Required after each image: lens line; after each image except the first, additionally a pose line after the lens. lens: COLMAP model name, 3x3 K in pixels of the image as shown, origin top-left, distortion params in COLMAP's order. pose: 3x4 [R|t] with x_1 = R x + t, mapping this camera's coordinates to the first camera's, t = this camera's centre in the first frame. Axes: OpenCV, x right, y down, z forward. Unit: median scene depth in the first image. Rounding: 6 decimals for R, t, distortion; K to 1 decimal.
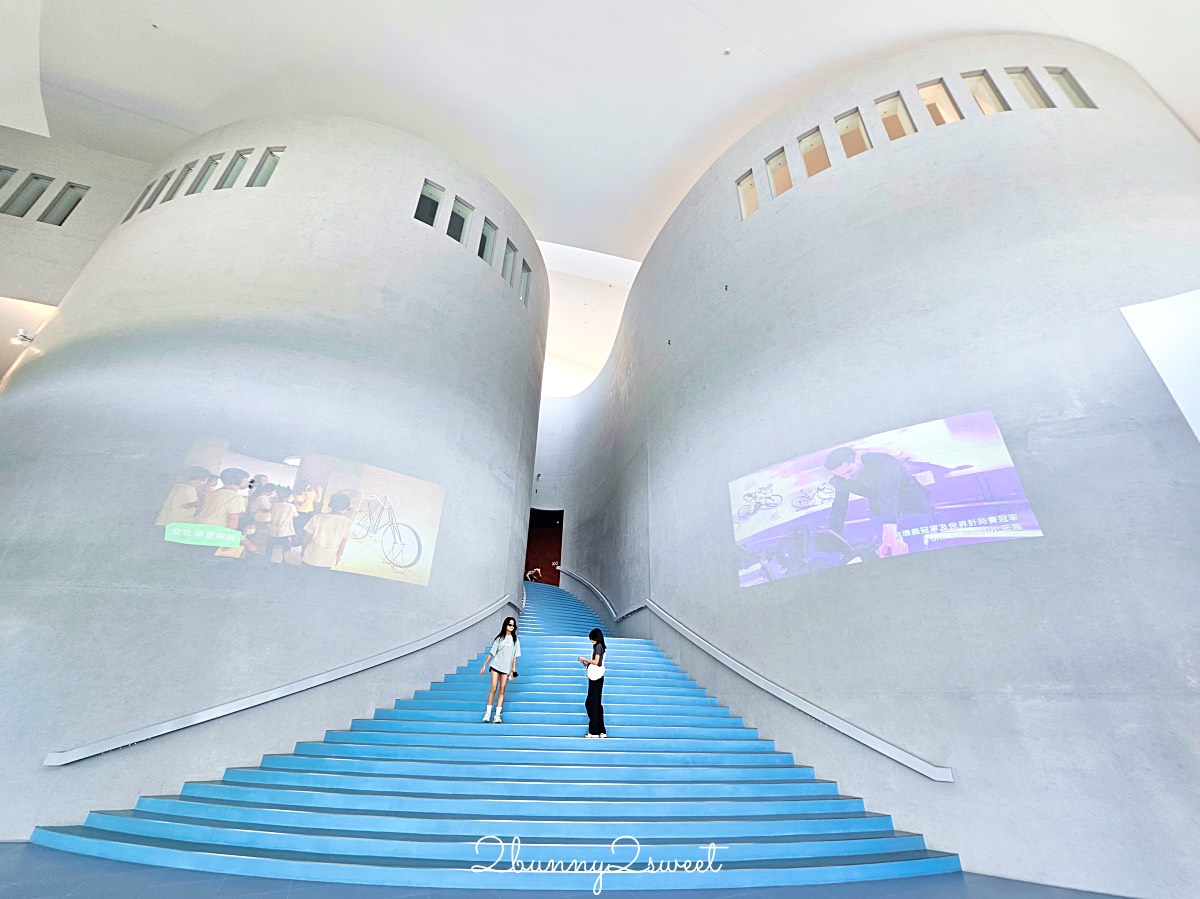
lens RADIAL K [[477.5, 0, 600.0], [0, 477.5, 449.5], [0, 0, 1]] dist [-0.002987, 0.000586]
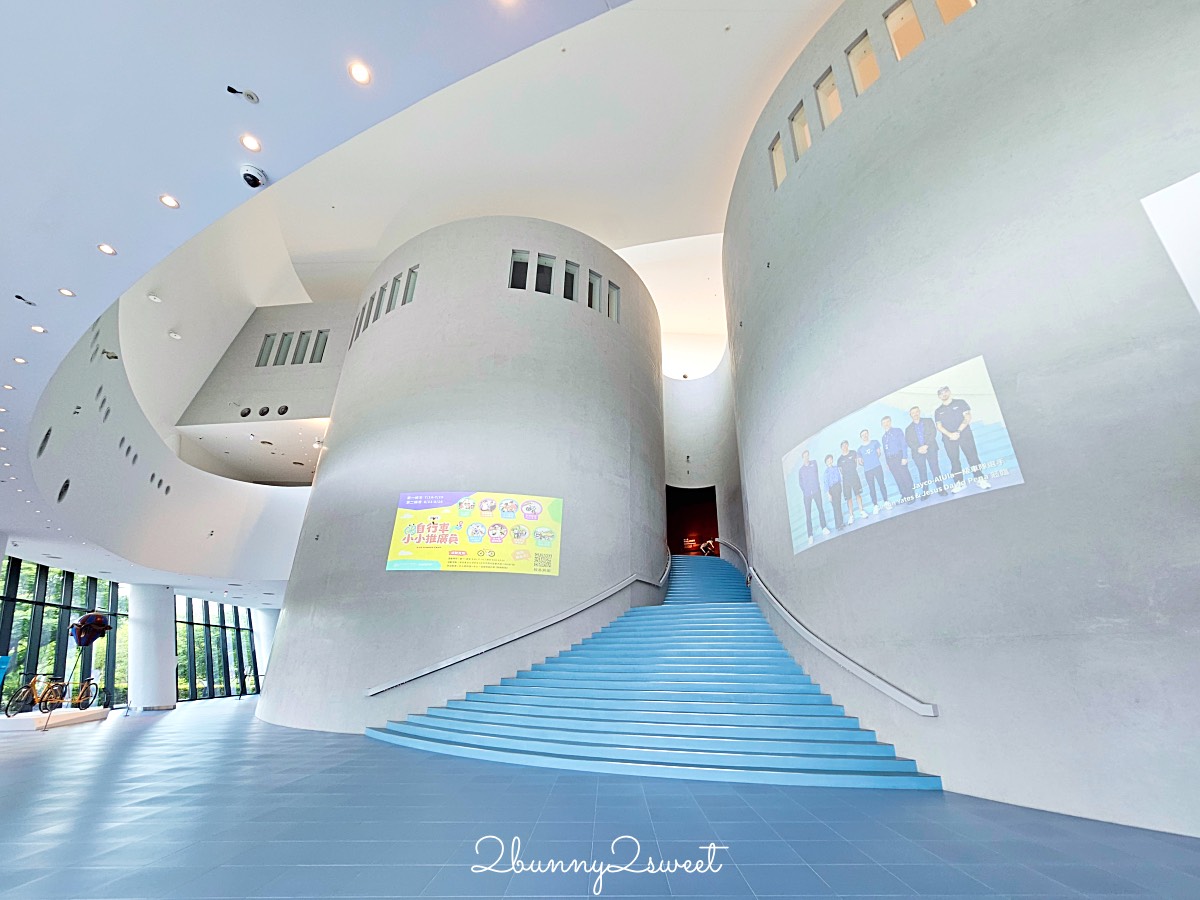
lens RADIAL K [[488.0, 0, 628.6], [0, 488.0, 452.9], [0, 0, 1]] dist [-0.001243, -0.000279]
pose [[0.908610, -0.178260, -0.377693, 0.430559], [0.207614, 0.977468, 0.038119, -0.065500], [0.362387, -0.113049, 0.925146, -0.166520]]
